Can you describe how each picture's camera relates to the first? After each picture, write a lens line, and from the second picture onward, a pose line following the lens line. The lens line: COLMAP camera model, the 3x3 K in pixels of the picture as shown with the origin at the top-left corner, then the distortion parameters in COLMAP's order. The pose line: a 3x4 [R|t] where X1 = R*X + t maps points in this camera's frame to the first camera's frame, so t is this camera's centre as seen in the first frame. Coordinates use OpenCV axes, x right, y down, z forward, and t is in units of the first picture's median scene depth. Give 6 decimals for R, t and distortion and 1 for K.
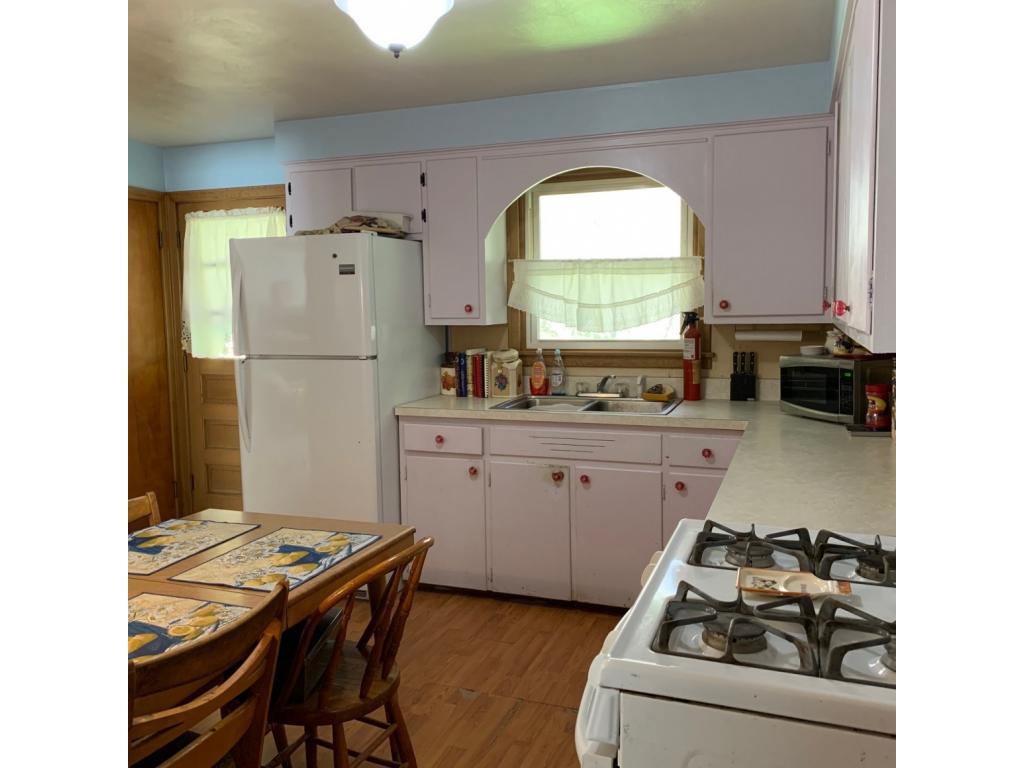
lens RADIAL K [[782.5, 0, 505.6], [0, 782.5, 387.2], [0, 0, 1]] dist [0.104688, -0.229026]
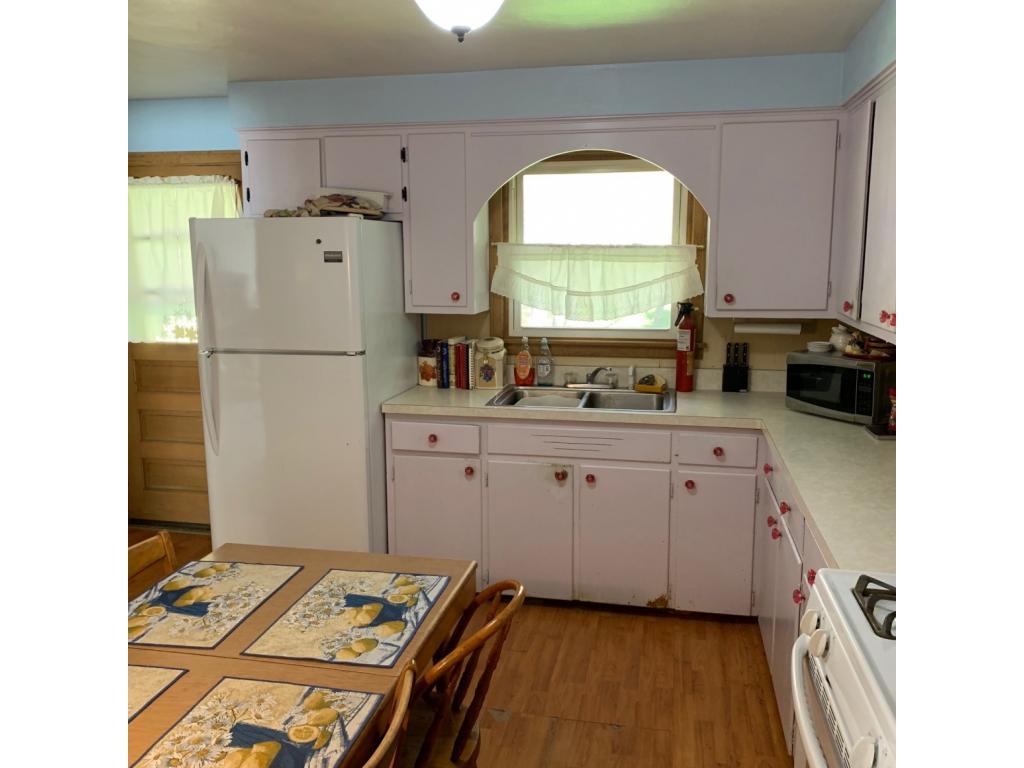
lens RADIAL K [[782.5, 0, 505.6], [0, 782.5, 387.2], [0, 0, 1]] dist [0.104688, -0.229026]
pose [[0.988410, -0.014225, 0.151138, -0.137979], [0.004697, 0.997989, 0.063214, -0.053545], [-0.151734, -0.061772, 0.986489, 0.060177]]
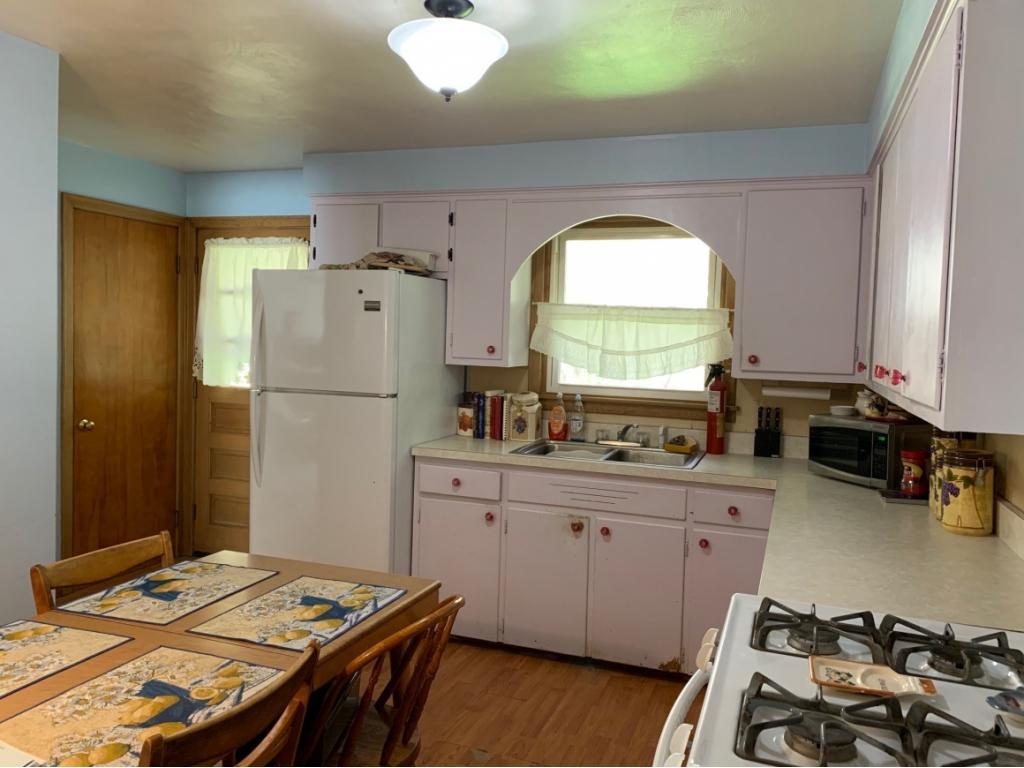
lens RADIAL K [[783.2, 0, 512.0], [0, 783.2, 384.0], [0, 0, 1]] dist [0.087121, -0.159215]
pose [[0.998882, 0.045803, 0.011655, -0.031912], [-0.045218, 0.997903, -0.046322, -0.013557], [-0.013753, 0.045743, 0.998859, 0.017677]]
